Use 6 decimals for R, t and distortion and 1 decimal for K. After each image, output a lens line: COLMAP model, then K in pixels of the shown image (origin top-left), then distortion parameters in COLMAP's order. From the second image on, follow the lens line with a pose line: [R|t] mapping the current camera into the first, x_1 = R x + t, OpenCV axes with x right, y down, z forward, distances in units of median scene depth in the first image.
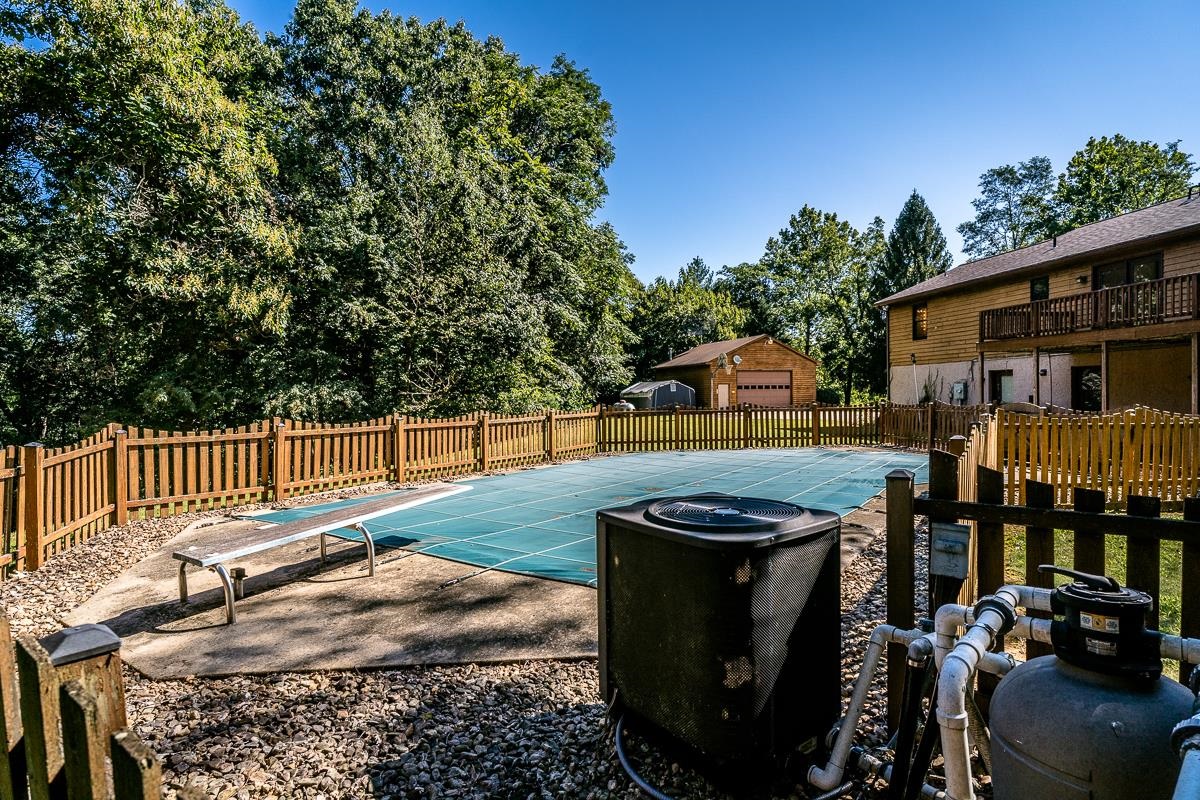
lens RADIAL K [[614.2, 0, 599.1], [0, 614.2, 405.4], [0, 0, 1]] dist [-0.003576, -0.000701]
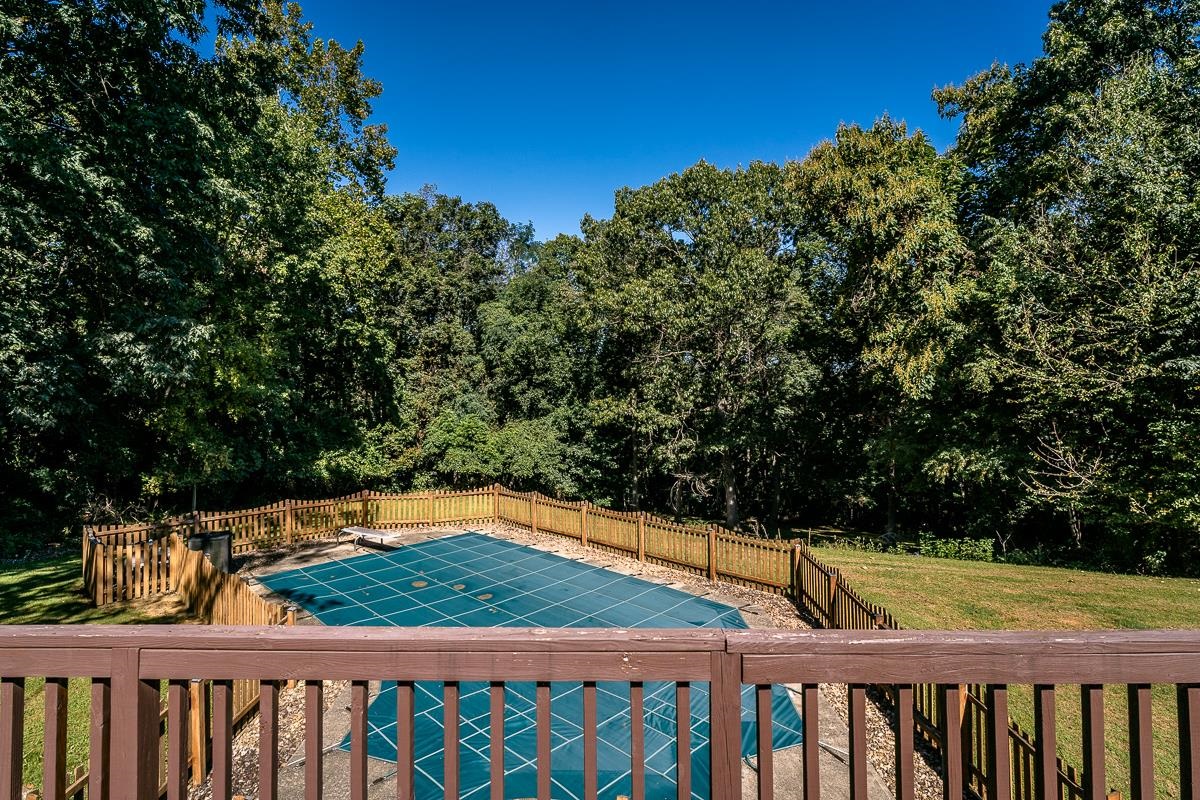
lens RADIAL K [[632.8, 0, 599.4], [0, 632.8, 358.9], [0, 0, 1]] dist [-0.002329, -0.000563]
pose [[-0.160466, -0.017961, -0.986878, 0.281300], [-0.011075, 0.999804, -0.016396, -0.071602], [0.986979, 0.008298, -0.160634, 0.287583]]
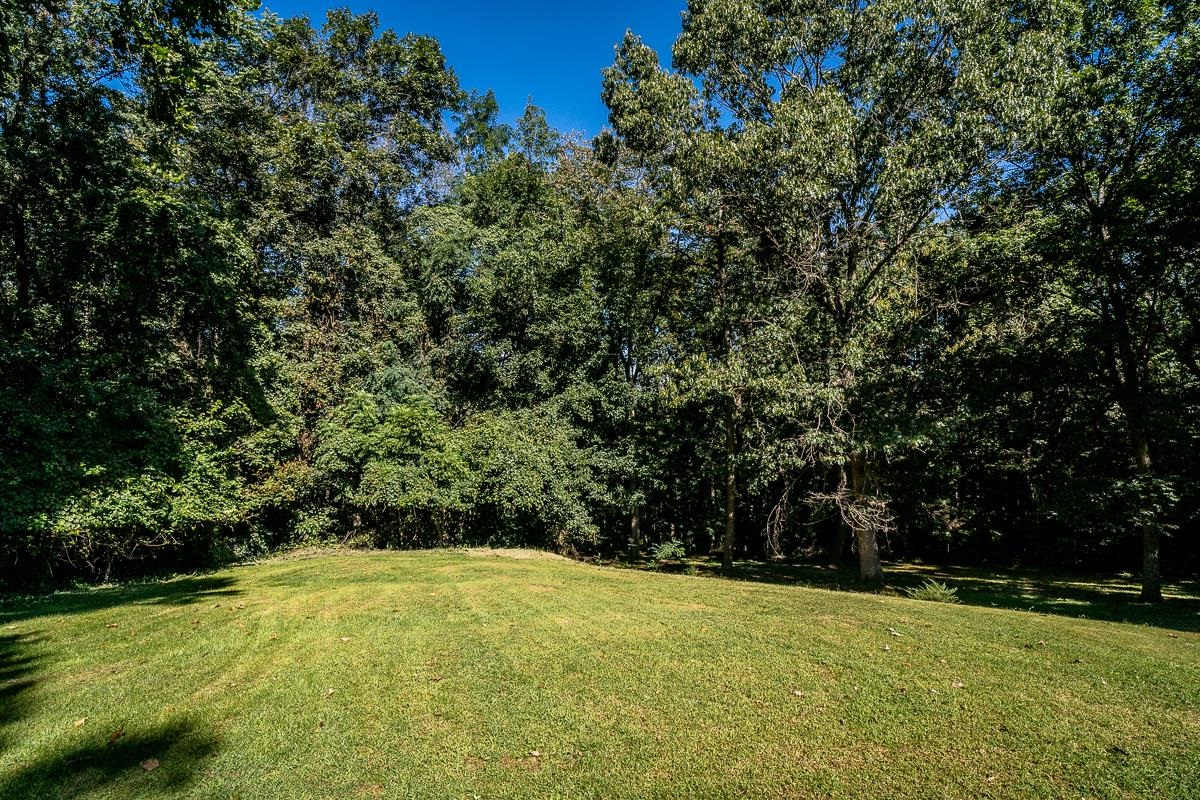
lens RADIAL K [[623.8, 0, 602.3], [0, 623.8, 404.3], [0, 0, 1]] dist [-0.000414, 0.000114]
pose [[0.048815, 0.003514, -0.998802, -0.129387], [-0.006578, 0.999973, 0.003196, 0.002833], [0.998786, 0.006414, 0.048837, 0.070245]]
